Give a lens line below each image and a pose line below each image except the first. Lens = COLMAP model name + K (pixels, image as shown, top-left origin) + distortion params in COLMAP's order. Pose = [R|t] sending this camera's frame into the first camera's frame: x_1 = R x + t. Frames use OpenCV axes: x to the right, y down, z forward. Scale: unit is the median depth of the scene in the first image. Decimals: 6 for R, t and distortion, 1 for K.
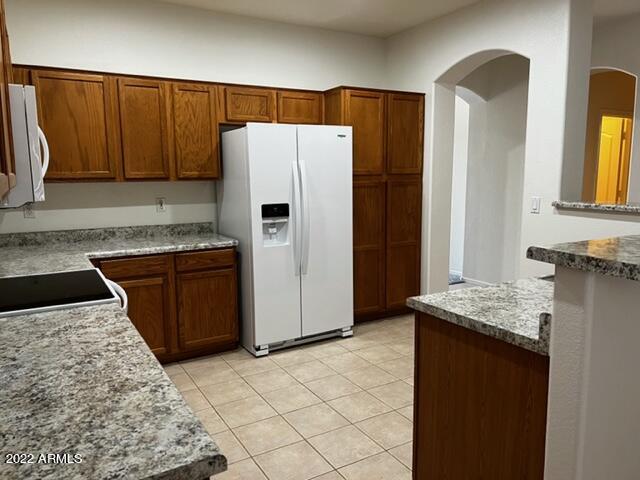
lens RADIAL K [[488.5, 0, 321.7], [0, 488.5, 244.2], [0, 0, 1]] dist [0.077330, -0.001735]
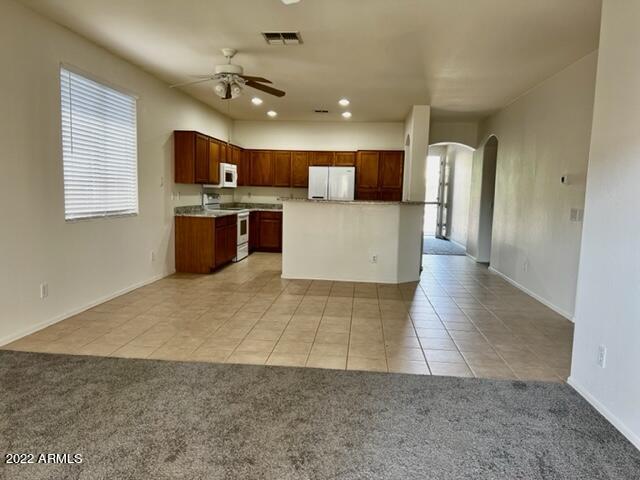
lens RADIAL K [[483.4, 0, 320.0], [0, 483.4, 240.0], [0, 0, 1]] dist [0.066060, -0.069099]
pose [[0.814551, 0.089123, -0.573205, 1.398156], [-0.121608, 0.992406, -0.018510, 0.191694], [0.567203, 0.084783, 0.819203, -1.081098]]
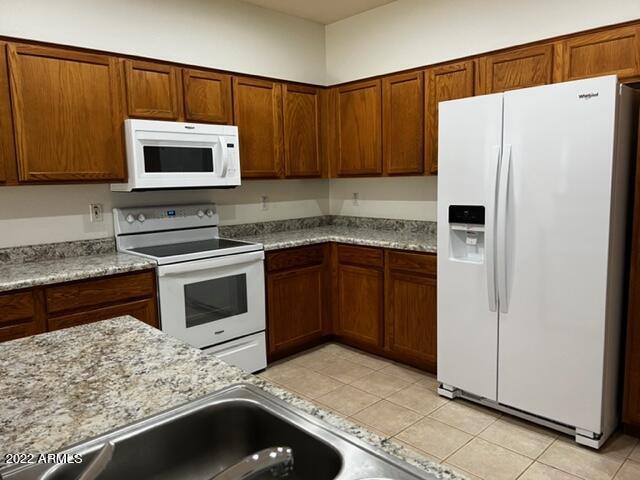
lens RADIAL K [[483.4, 0, 320.0], [0, 483.4, 240.0], [0, 0, 1]] dist [0.066060, -0.069099]
pose [[0.225027, 0.129845, -0.965662, 0.566833], [-0.125890, 0.986648, 0.103331, -0.078371], [0.966186, 0.098315, 0.238369, 0.604885]]
